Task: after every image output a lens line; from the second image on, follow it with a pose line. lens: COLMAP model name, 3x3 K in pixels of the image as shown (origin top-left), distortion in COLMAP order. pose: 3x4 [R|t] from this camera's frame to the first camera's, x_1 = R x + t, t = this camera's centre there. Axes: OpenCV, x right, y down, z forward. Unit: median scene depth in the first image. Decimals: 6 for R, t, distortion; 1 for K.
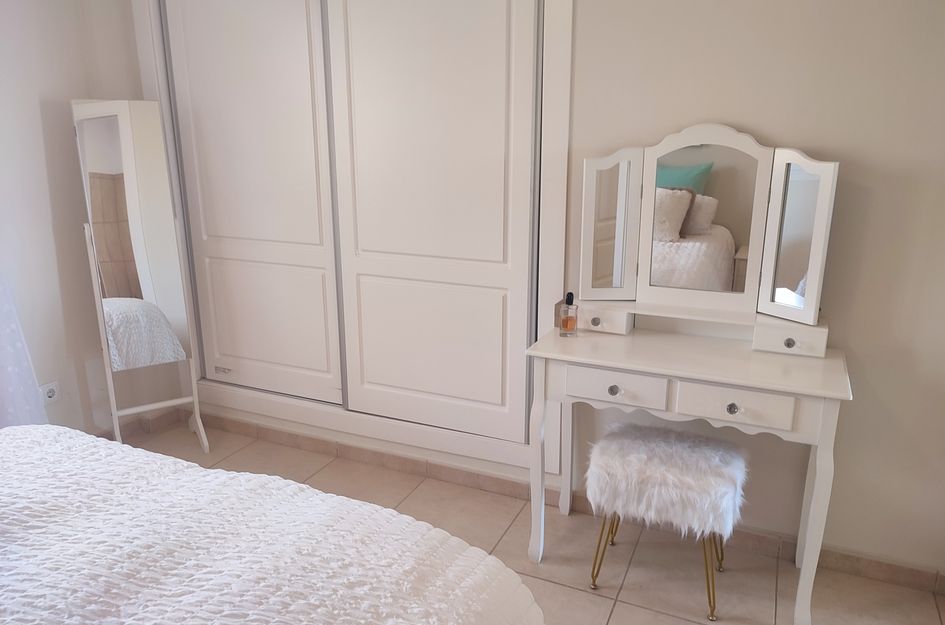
lens RADIAL K [[688.3, 0, 471.6], [0, 688.3, 312.5], [0, 0, 1]] dist [0.034203, -0.028395]
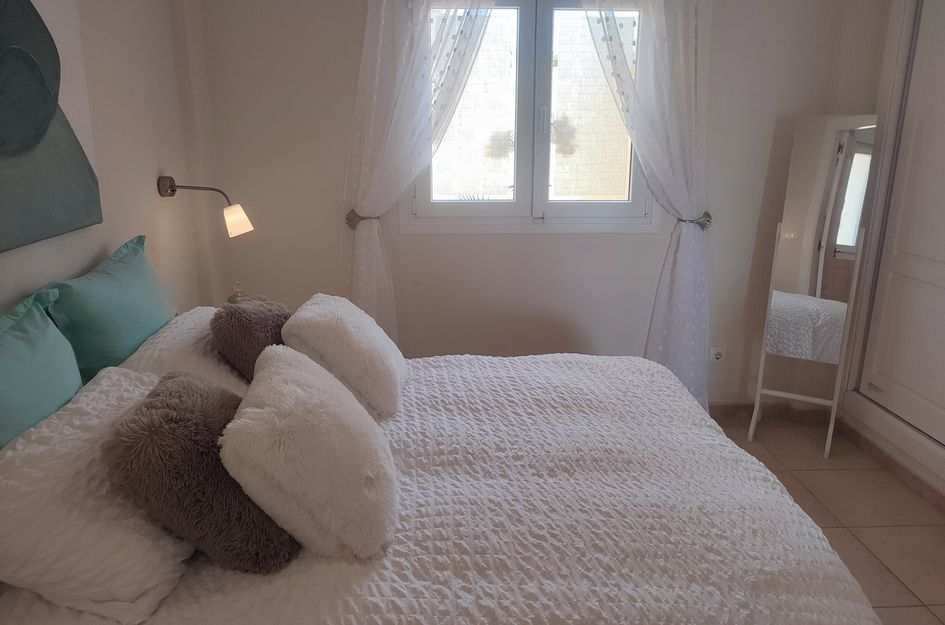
lens RADIAL K [[688.3, 0, 471.6], [0, 688.3, 308.2], [0, 0, 1]] dist [0.034203, -0.028395]
pose [[0.454254, 0.227853, -0.861241, 0.495888], [-0.238854, 0.962494, 0.128659, -0.037089], [0.858255, 0.147267, 0.491640, 0.041024]]
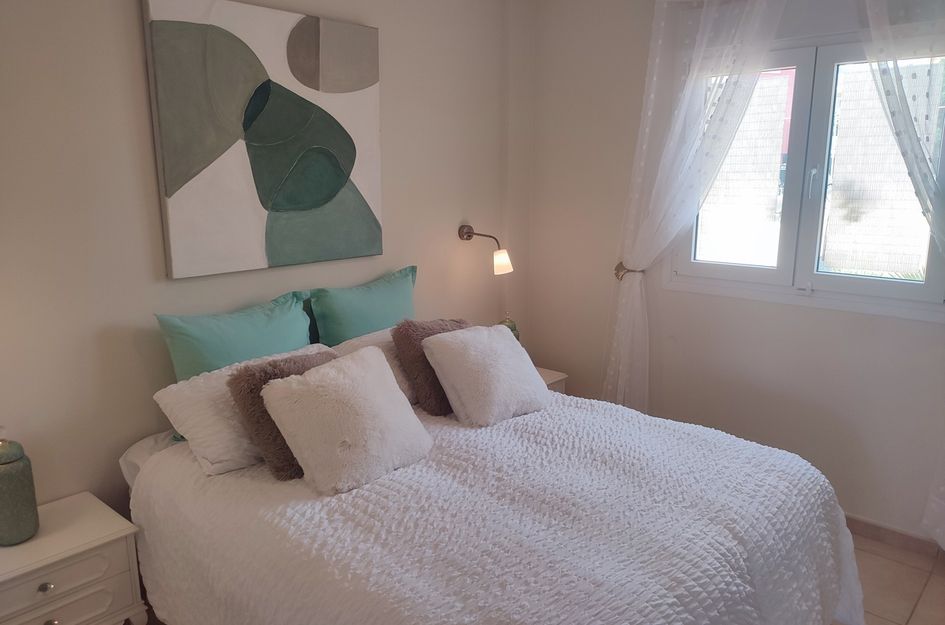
lens RADIAL K [[688.3, 0, 475.7], [0, 688.3, 313.1], [0, 0, 1]] dist [0.034203, -0.028395]
pose [[-0.305216, 0.192150, -0.932696, 0.850085], [-0.252938, 0.927892, 0.273932, -0.368873], [0.918077, 0.319522, -0.234606, 1.003450]]
